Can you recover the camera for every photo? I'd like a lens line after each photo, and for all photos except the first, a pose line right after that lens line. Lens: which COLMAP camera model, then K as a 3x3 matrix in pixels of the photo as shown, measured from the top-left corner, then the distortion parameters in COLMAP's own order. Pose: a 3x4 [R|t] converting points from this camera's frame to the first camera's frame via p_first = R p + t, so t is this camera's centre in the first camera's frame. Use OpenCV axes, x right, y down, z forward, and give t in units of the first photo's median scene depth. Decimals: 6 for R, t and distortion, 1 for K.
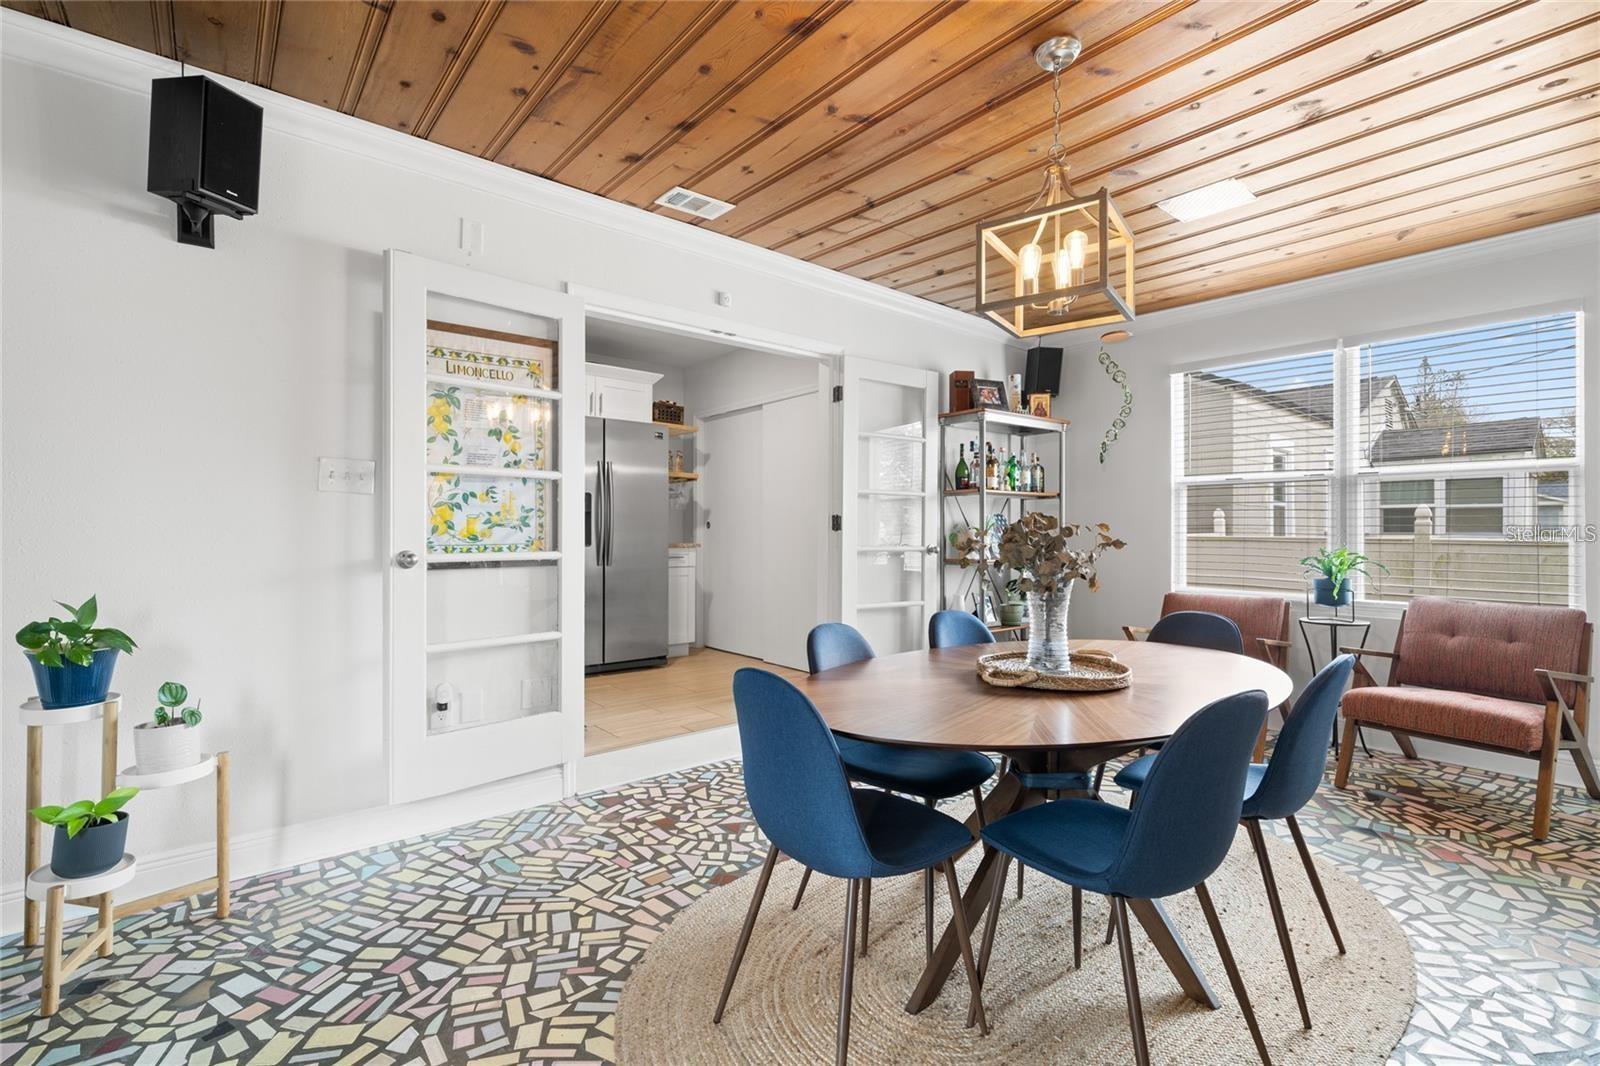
lens RADIAL K [[717.3, 0, 797.6], [0, 717.3, 528.4], [0, 0, 1]] dist [0.002010, 0.000385]
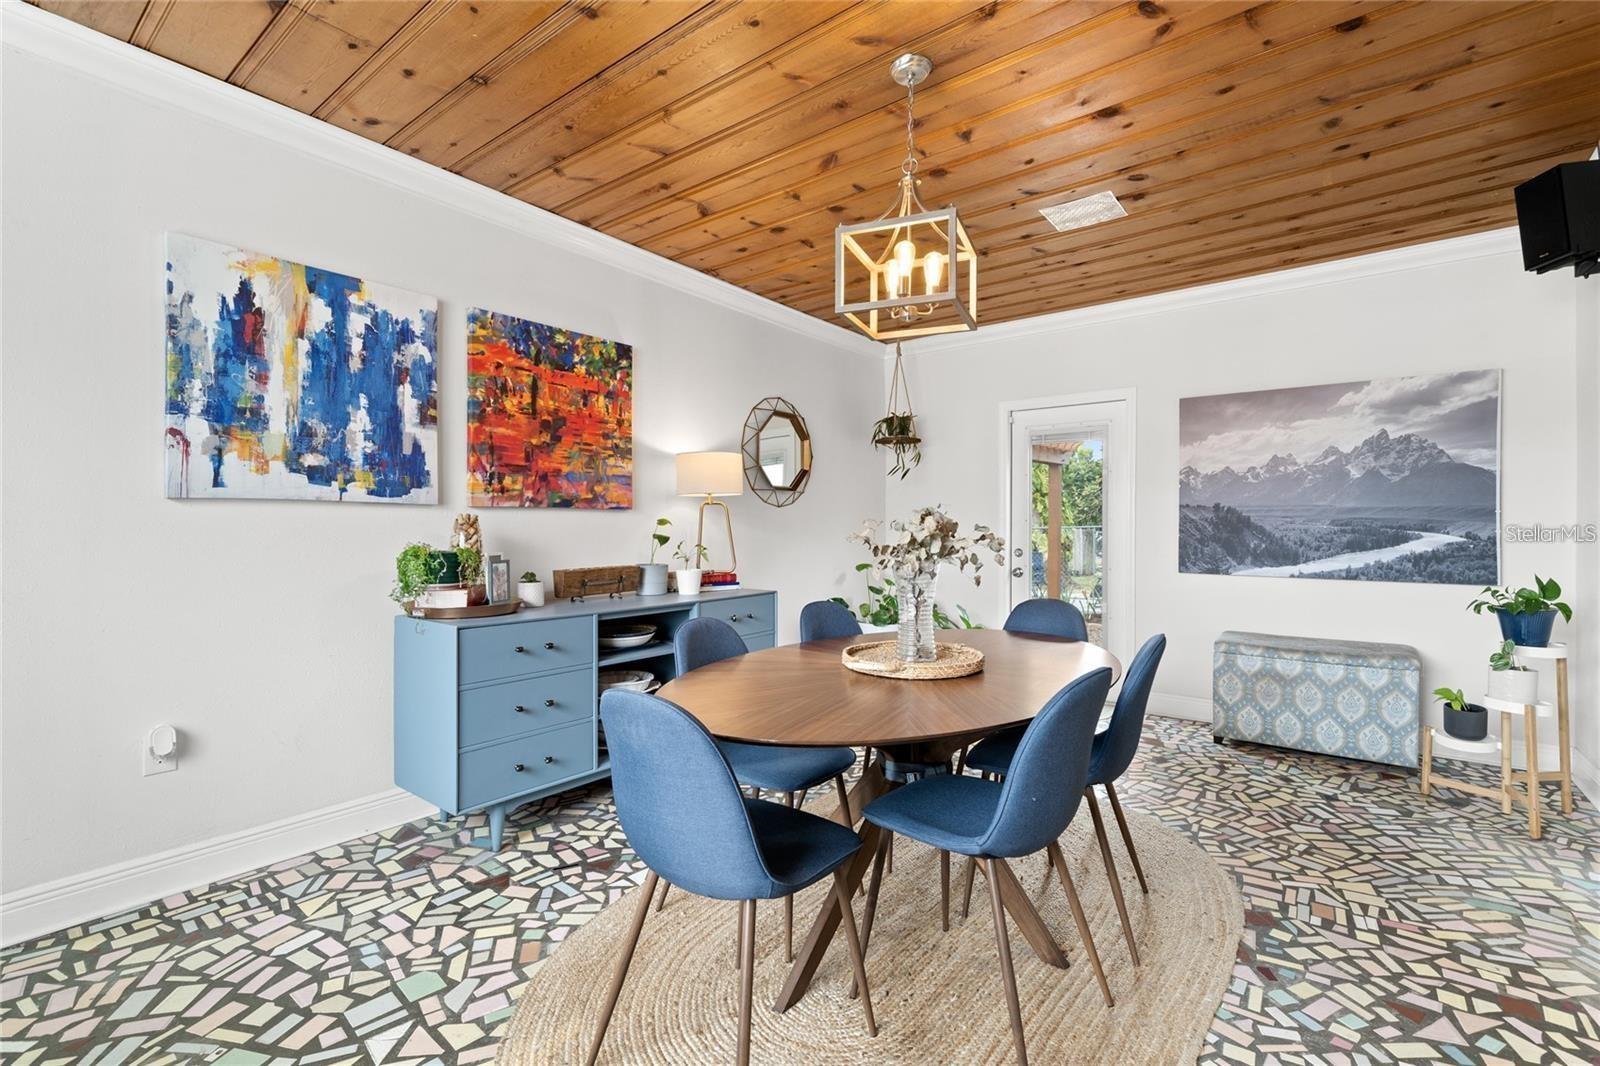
lens RADIAL K [[717.3, 0, 797.6], [0, 717.3, 528.4], [0, 0, 1]] dist [0.002010, 0.000385]
pose [[-0.976600, -0.005666, -0.214991, 0.640463], [-0.005908, 0.999982, 0.000485, 0.007624], [0.214985, 0.001743, -0.976616, 1.712696]]
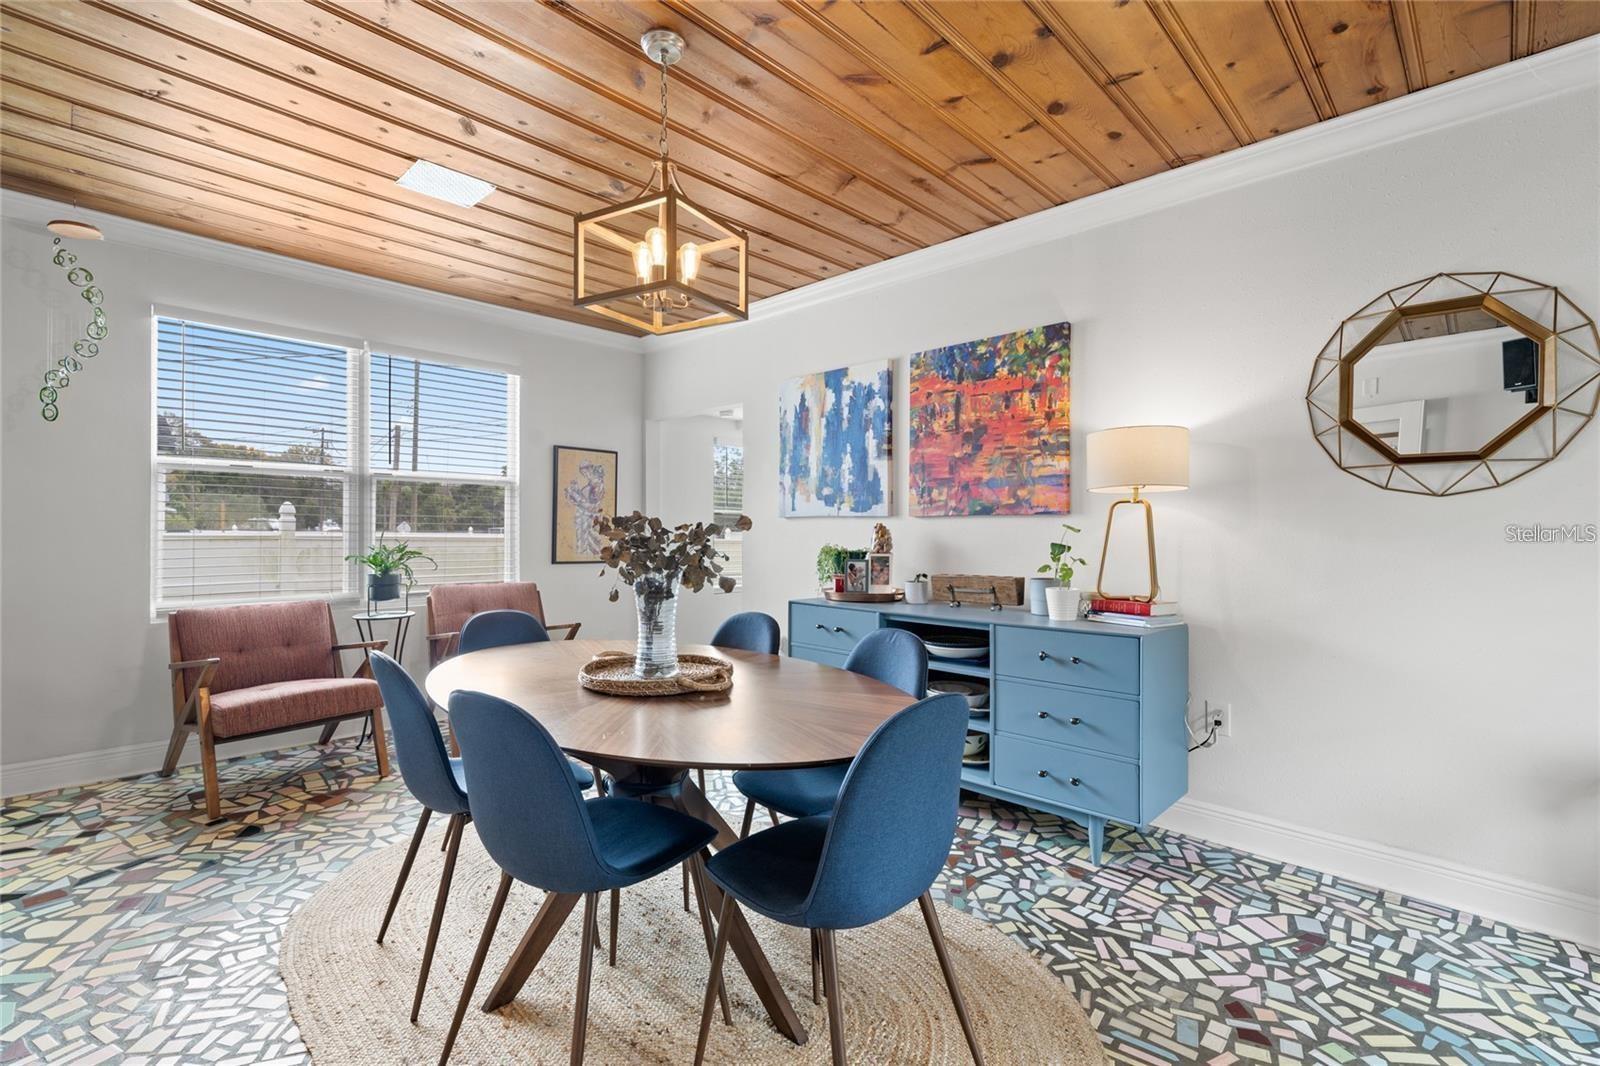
lens RADIAL K [[717.3, 0, 797.6], [0, 717.3, 528.4], [0, 0, 1]] dist [0.002010, 0.000385]
pose [[-0.106089, -0.001588, 0.994355, -0.539182], [-0.005914, 0.999982, 0.000966, -0.001479], [-0.994339, -0.005778, -0.106096, 0.797294]]
